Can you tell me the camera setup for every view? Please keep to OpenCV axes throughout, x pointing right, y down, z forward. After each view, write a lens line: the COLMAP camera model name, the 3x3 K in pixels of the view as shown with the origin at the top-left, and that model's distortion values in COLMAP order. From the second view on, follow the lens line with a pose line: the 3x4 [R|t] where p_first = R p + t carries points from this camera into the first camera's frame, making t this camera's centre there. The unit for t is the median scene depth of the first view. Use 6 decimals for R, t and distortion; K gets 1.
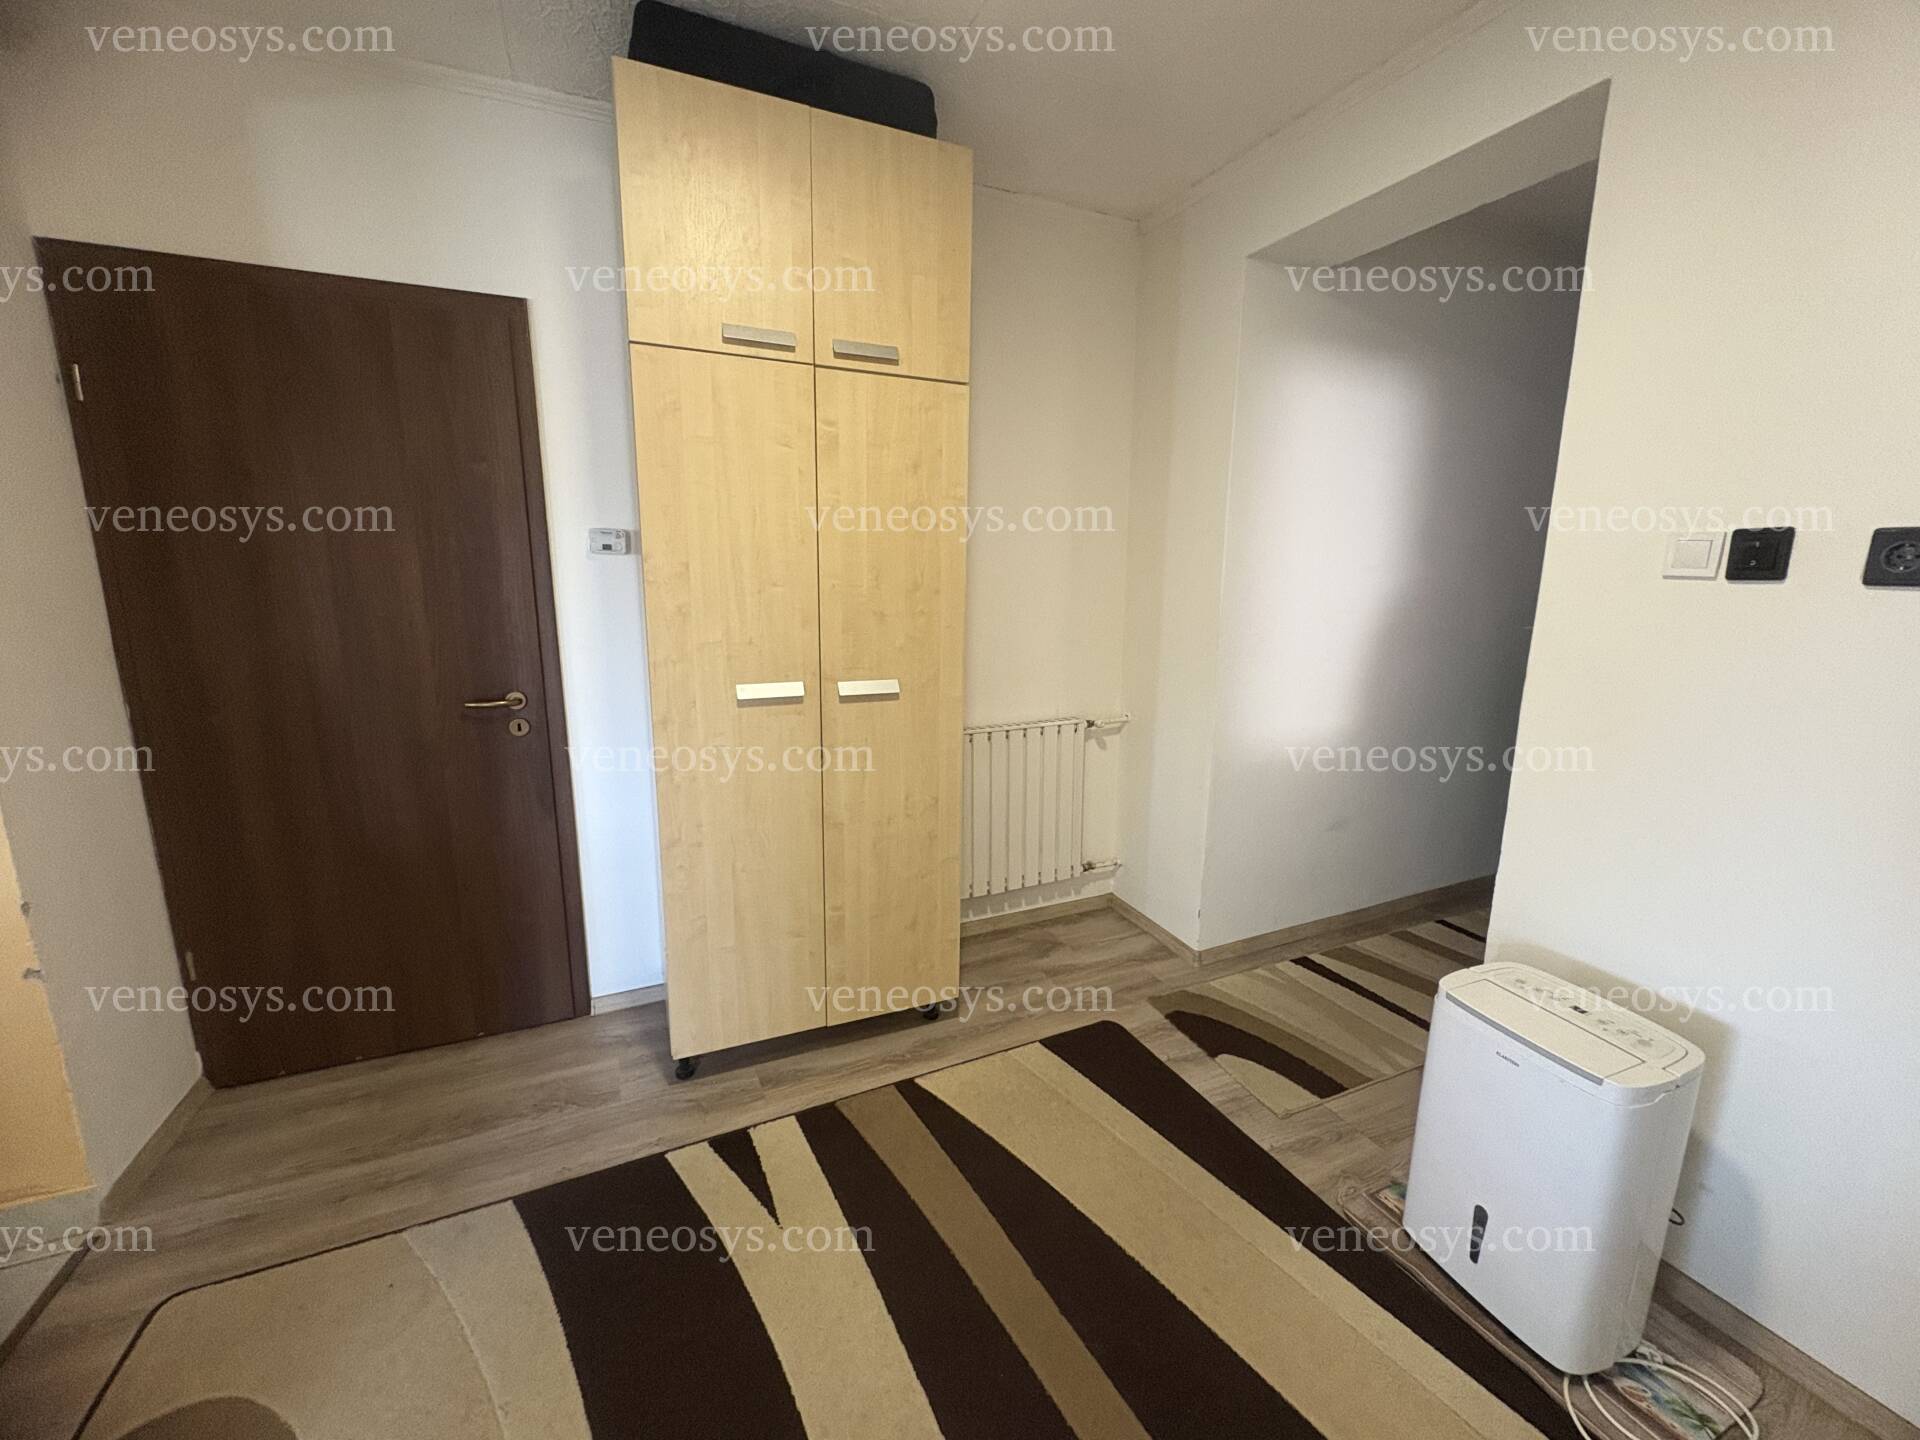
lens RADIAL K [[759.8, 0, 960.0], [0, 759.8, 720.0], [0, 0, 1]] dist [-0.001317, -0.000410]
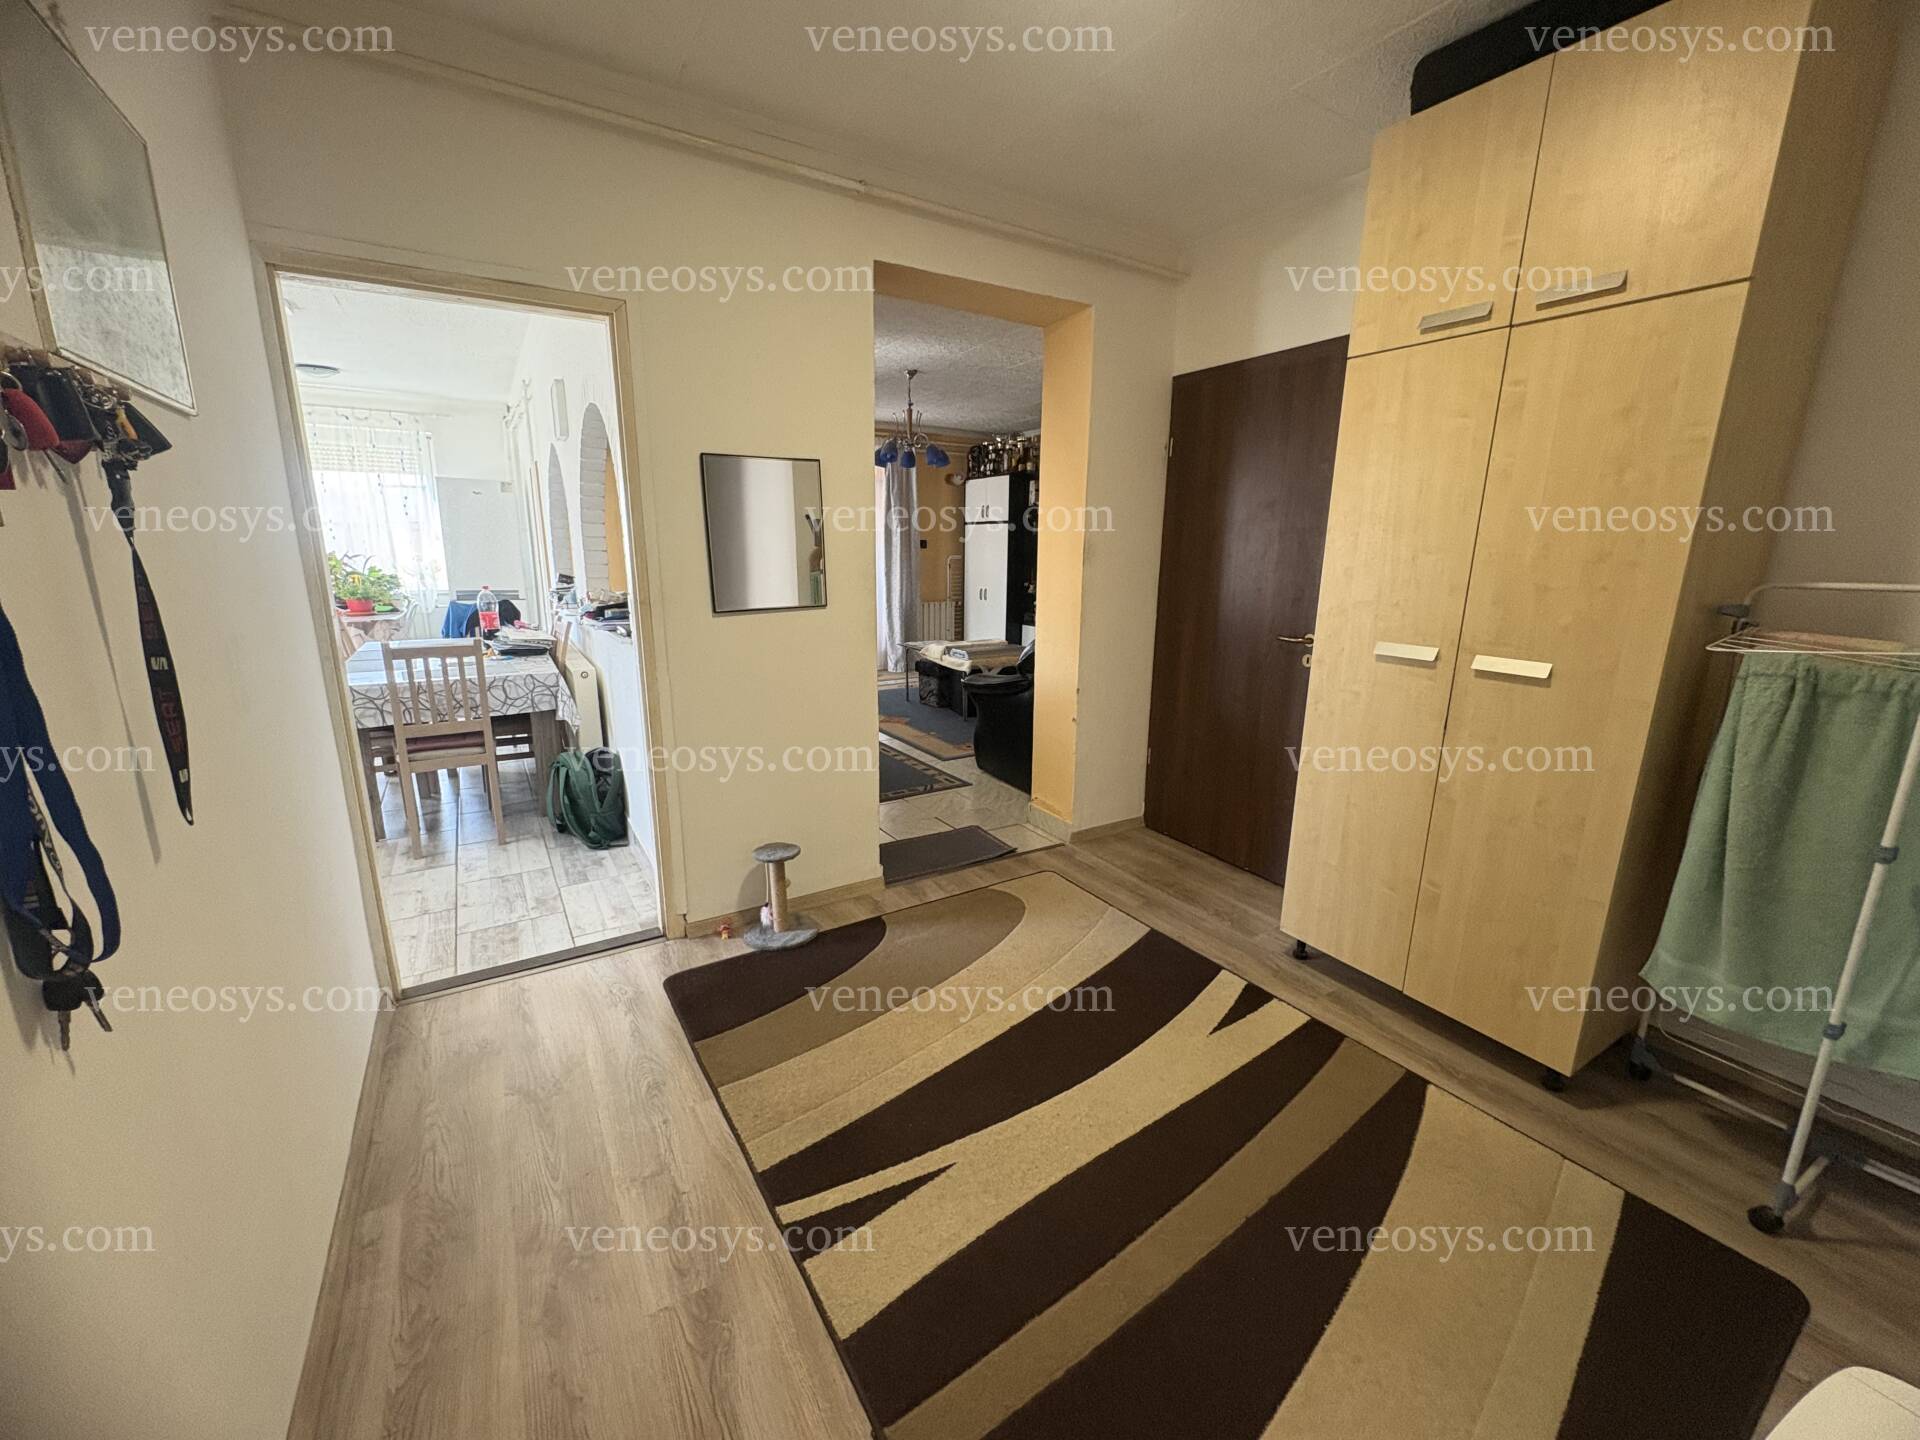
lens RADIAL K [[759.8, 0, 960.0], [0, 759.8, 720.0], [0, 0, 1]] dist [-0.001317, -0.000410]
pose [[0.124774, 0.216020, -0.968384, 0.732574], [-0.197865, 0.961824, 0.189062, -0.023354], [0.972256, 0.168019, 0.162753, 0.224838]]
